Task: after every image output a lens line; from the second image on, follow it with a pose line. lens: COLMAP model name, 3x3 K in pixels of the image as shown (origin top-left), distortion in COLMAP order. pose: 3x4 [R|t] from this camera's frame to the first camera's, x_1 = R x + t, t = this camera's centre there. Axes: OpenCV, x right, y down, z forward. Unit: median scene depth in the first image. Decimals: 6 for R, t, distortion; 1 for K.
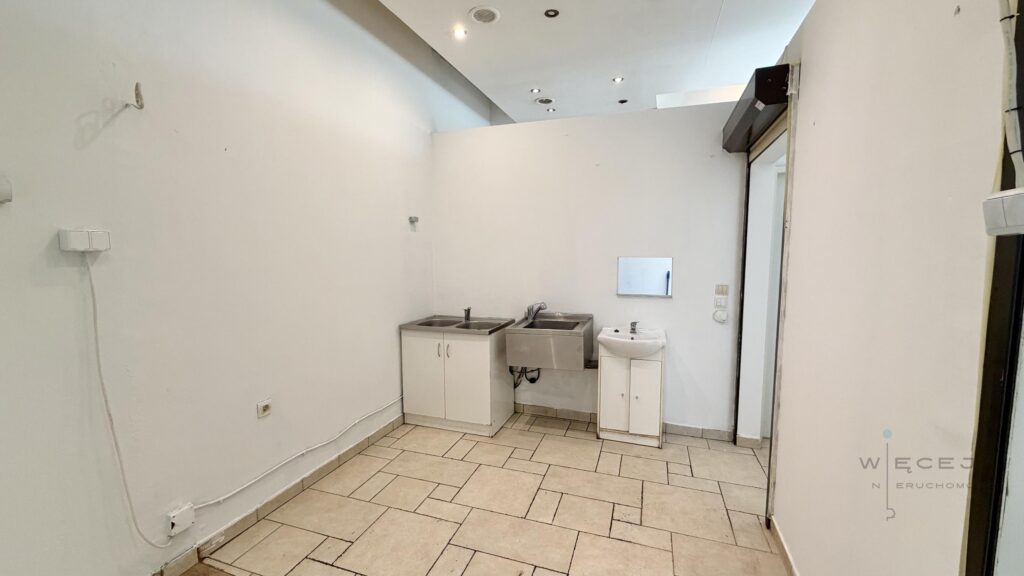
lens RADIAL K [[407.9, 0, 510.3], [0, 407.9, 287.2], [0, 0, 1]] dist [0.000973, 0.000049]
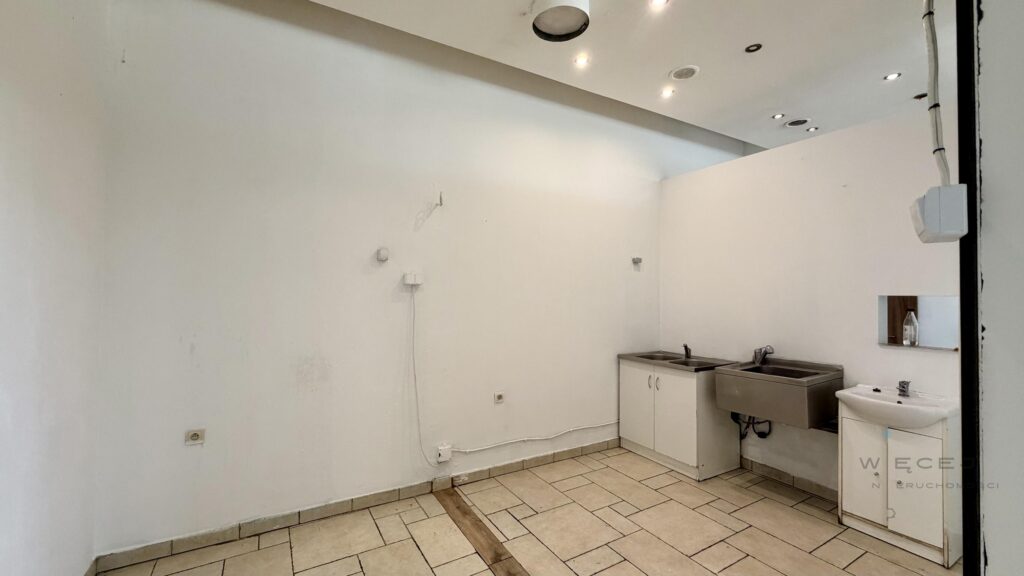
lens RADIAL K [[407.9, 0, 507.4], [0, 407.9, 285.8], [0, 0, 1]] dist [0.000973, 0.000049]
pose [[0.758341, -0.005660, -0.651833, 0.259657], [-0.066263, 0.994113, -0.085722, 0.025395], [0.648481, 0.108199, 0.753502, -0.065754]]
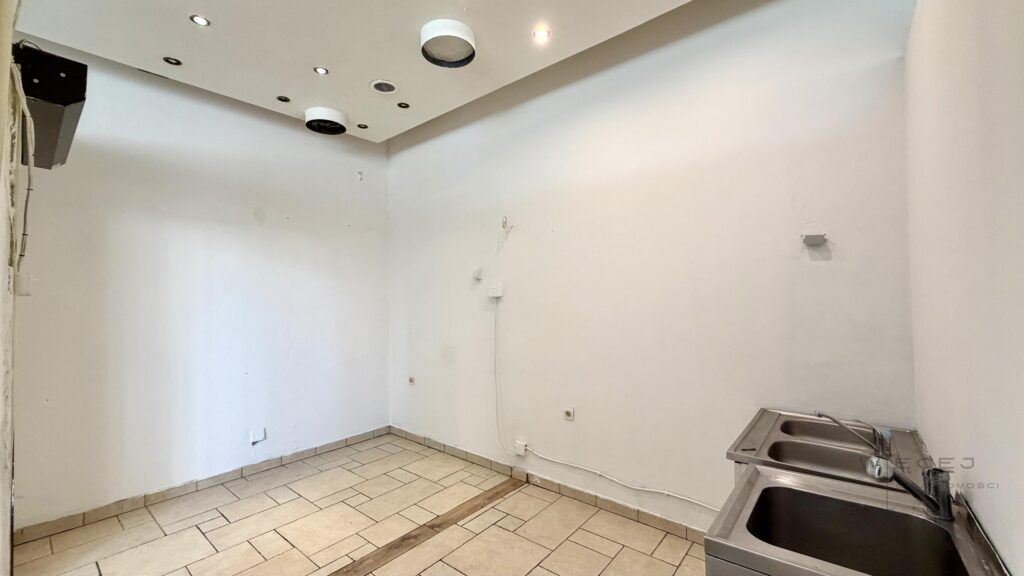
lens RADIAL K [[407.9, 0, 507.7], [0, 407.9, 280.6], [0, 0, 1]] dist [0.000973, 0.000049]
pose [[-0.350491, -0.026406, -0.936194, 0.553601], [-0.067925, 0.997687, -0.002711, -0.090804], [0.934100, 0.062640, -0.351474, 0.953691]]
